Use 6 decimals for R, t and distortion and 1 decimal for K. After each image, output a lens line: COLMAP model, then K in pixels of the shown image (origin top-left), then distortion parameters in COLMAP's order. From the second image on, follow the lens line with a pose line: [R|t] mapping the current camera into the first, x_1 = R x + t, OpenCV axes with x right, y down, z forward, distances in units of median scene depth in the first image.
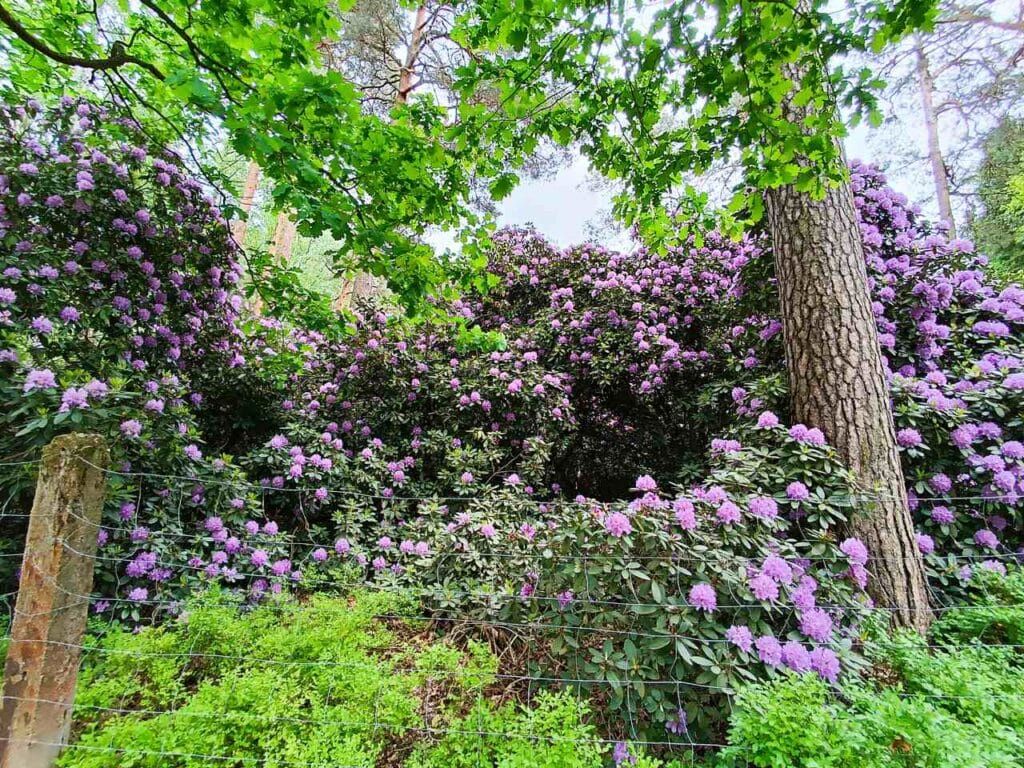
lens RADIAL K [[453.1, 0, 509.7], [0, 453.1, 386.3], [0, 0, 1]] dist [0.001993, 0.000247]
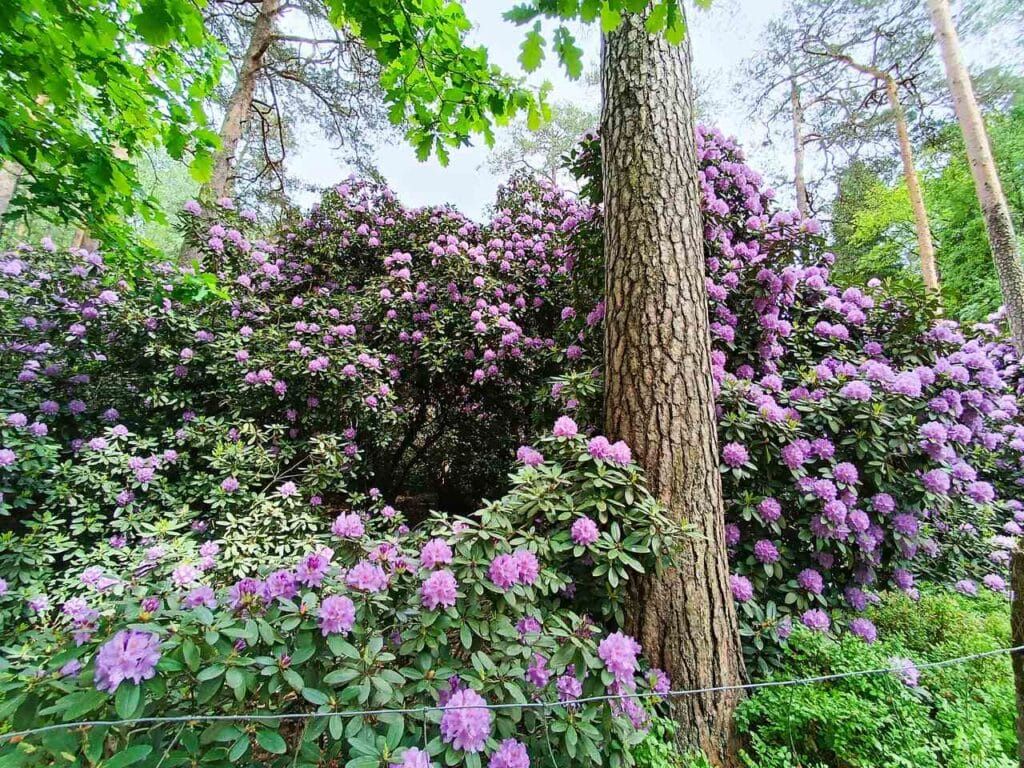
lens RADIAL K [[421.3, 0, 512.8], [0, 421.3, 385.1], [0, 0, 1]] dist [0.009707, 0.000214]
pose [[0.982733, 0.051413, 0.177741, 0.339652], [-0.056613, 0.998100, 0.024304, -0.005659], [-0.176154, -0.033947, 0.983777, 0.324840]]
